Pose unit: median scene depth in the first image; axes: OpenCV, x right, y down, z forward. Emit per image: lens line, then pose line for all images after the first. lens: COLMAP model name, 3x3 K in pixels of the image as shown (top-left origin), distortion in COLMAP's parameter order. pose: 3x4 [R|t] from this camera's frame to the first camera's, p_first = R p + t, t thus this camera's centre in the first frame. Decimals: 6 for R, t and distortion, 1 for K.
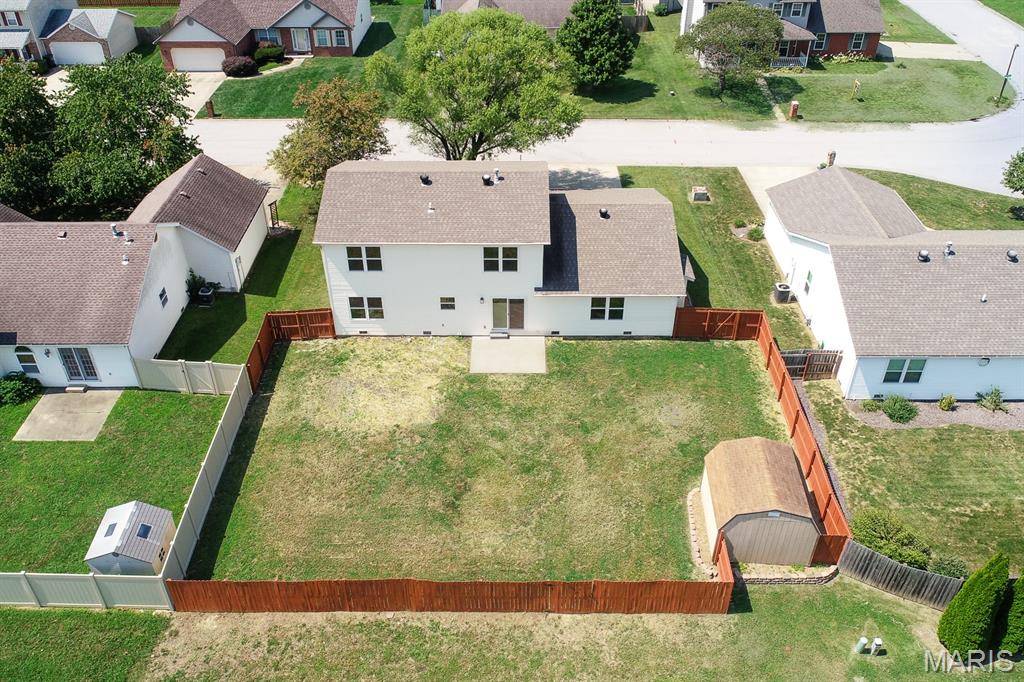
lens RADIAL K [[829.1, 0, 505.8], [0, 829.1, 312.0], [0, 0, 1]] dist [-0.001174, -0.002689]
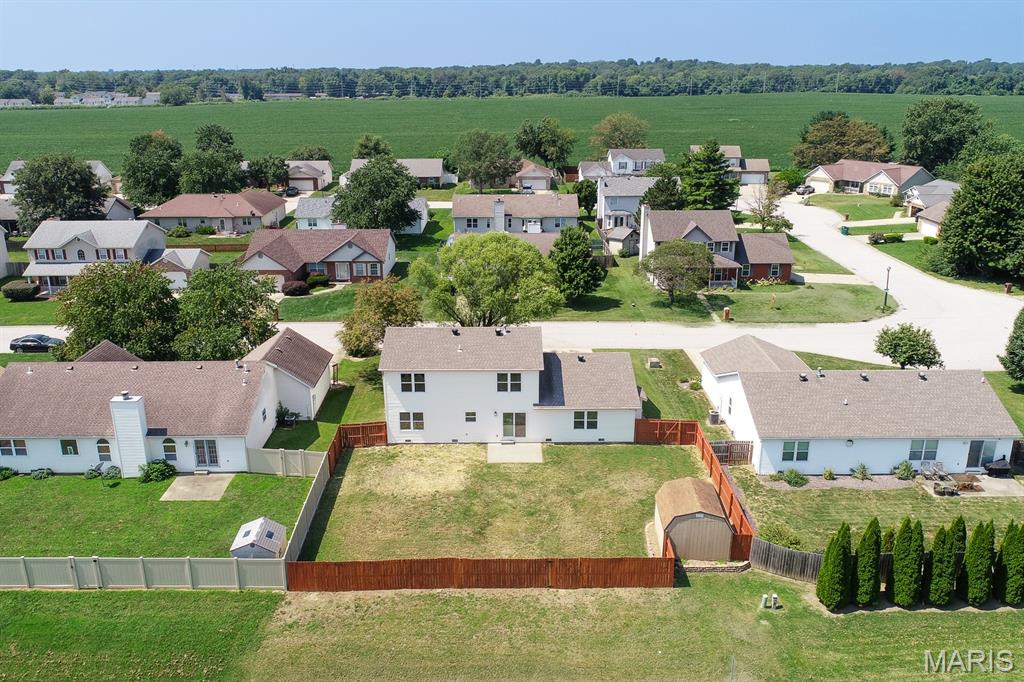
lens RADIAL K [[829.1, 0, 505.8], [0, 829.1, 312.0], [0, 0, 1]] dist [-0.001174, -0.002689]
pose [[0.999843, -0.002032, 0.017617, -0.036924], [0.007502, 0.948627, -0.316307, 0.274153], [-0.016069, 0.316389, 0.948493, -0.389636]]
